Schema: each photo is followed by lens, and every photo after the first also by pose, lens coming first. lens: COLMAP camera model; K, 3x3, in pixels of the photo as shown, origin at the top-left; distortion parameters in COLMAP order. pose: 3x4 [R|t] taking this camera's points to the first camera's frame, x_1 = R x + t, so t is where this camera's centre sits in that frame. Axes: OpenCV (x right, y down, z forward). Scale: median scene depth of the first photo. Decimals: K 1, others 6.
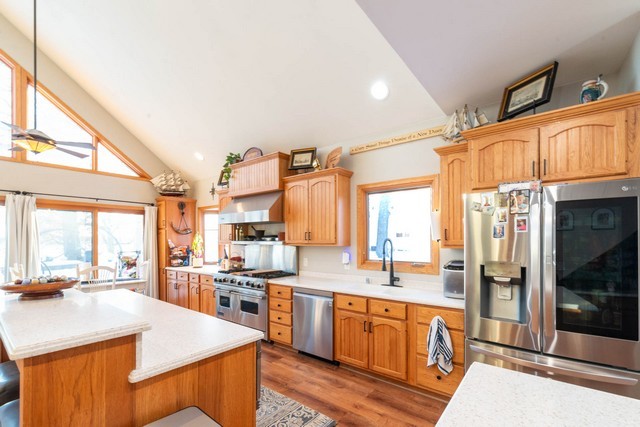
lens RADIAL K [[282.1, 0, 320.2], [0, 282.1, 241.7], [0, 0, 1]] dist [-0.000180, -0.000096]
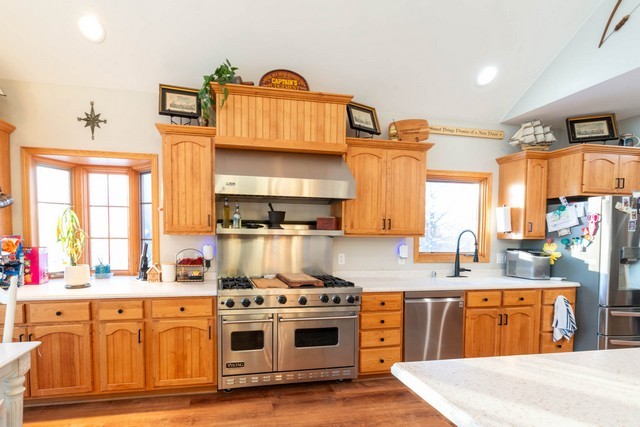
lens RADIAL K [[279.5, 0, 319.9], [0, 279.5, 246.5], [0, 0, 1]] dist [0.000174, 0.000283]
pose [[0.669063, -0.023454, 0.742835, -0.734905], [-0.009573, 0.999147, 0.040168, 0.011759], [-0.743144, -0.033986, 0.668268, 0.631816]]
